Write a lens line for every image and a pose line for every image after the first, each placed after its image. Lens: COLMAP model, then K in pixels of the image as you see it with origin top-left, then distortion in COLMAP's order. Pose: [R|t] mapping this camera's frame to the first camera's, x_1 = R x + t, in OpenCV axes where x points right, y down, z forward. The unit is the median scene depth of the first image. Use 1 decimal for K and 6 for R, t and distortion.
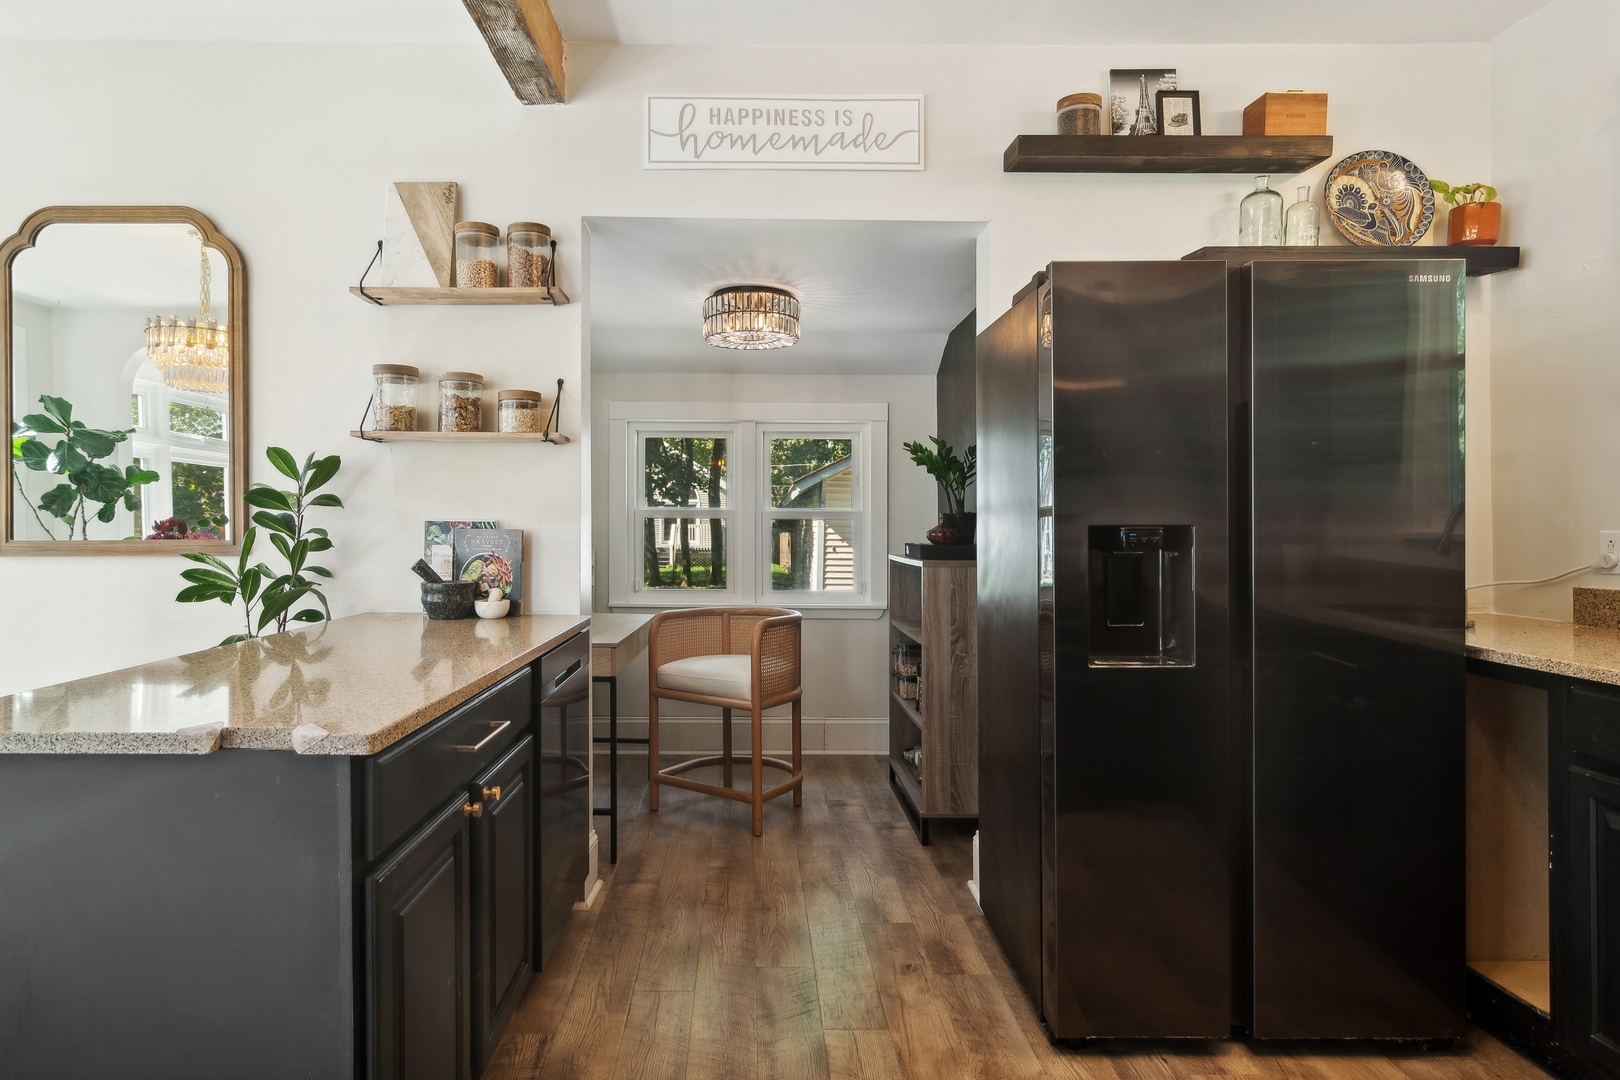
lens RADIAL K [[873.3, 0, 807.3], [0, 873.3, 510.6], [0, 0, 1]] dist [0.002652, 0.000930]
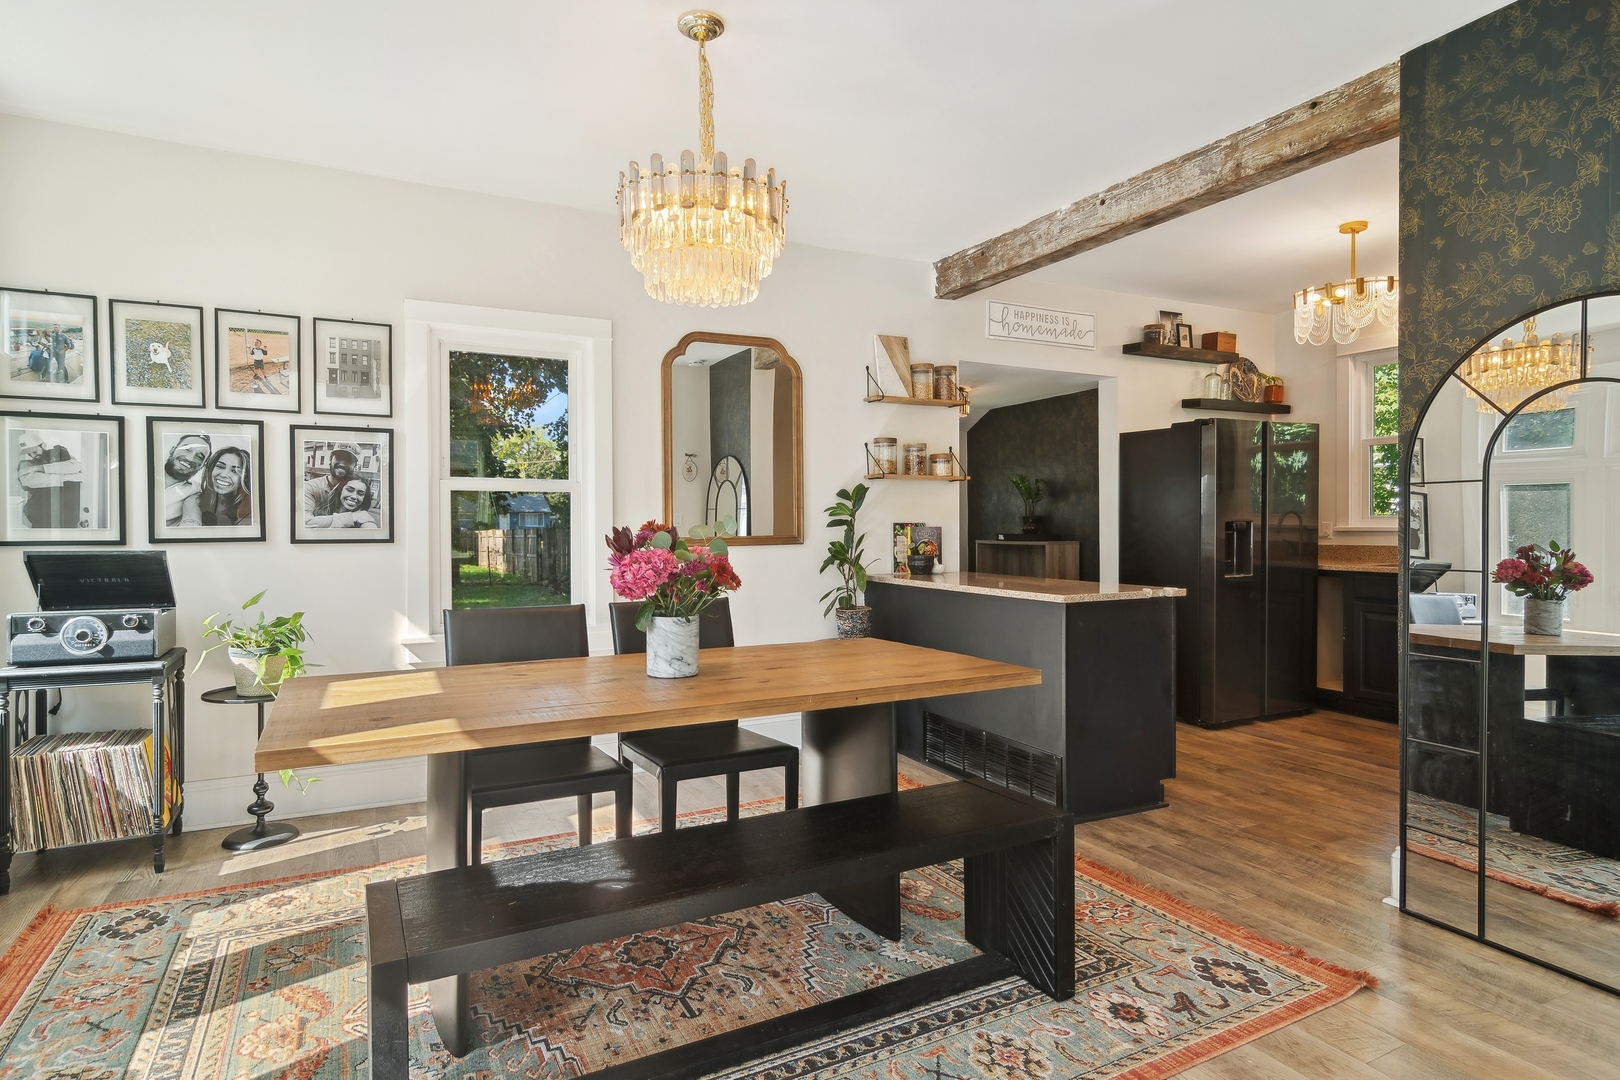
lens RADIAL K [[873.5, 0, 789.8], [0, 873.5, 524.3], [0, 0, 1]] dist [0.001031, 0.000456]
pose [[0.896746, -0.011052, 0.442407, -1.432577], [0.006646, 0.999912, 0.011507, -0.007330], [-0.442495, -0.007379, 0.896741, -0.533907]]
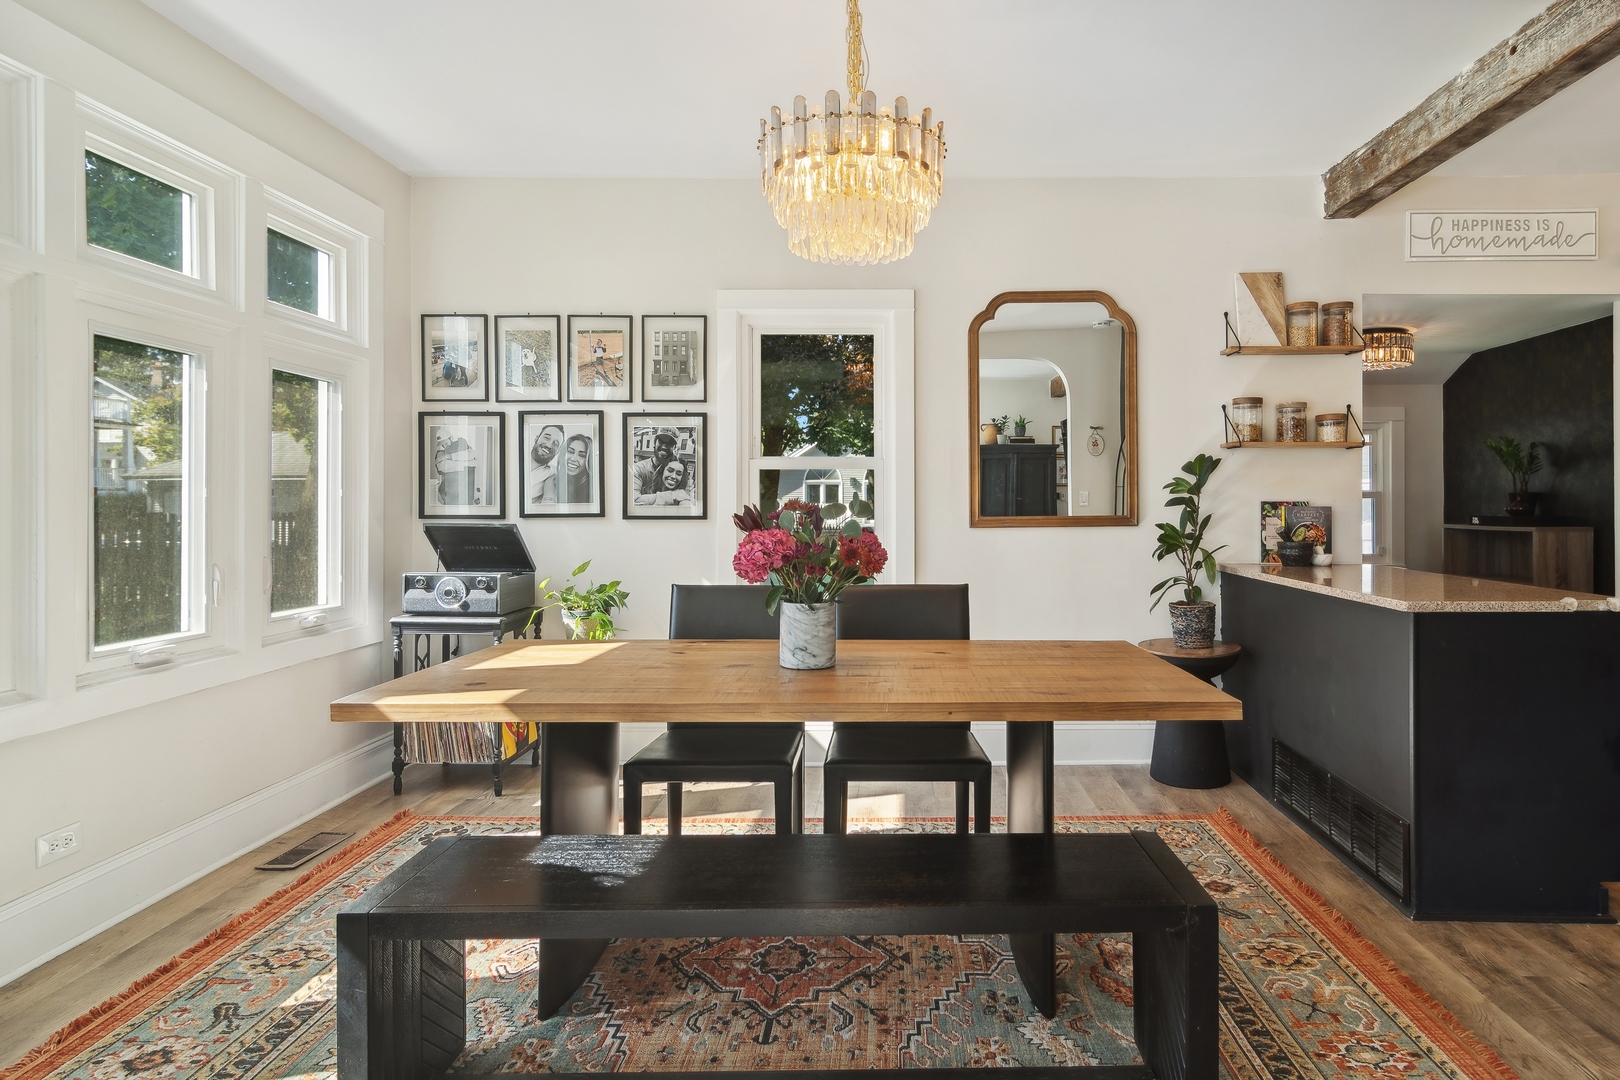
lens RADIAL K [[897.3, 0, 811.9], [0, 897.3, 498.4], [0, 0, 1]] dist [0.000781, 0.001290]
pose [[0.999904, -0.008960, -0.010595, -1.180847], [0.008994, 0.999954, 0.003182, -0.005043], [0.010566, -0.003277, 0.999939, -0.528960]]
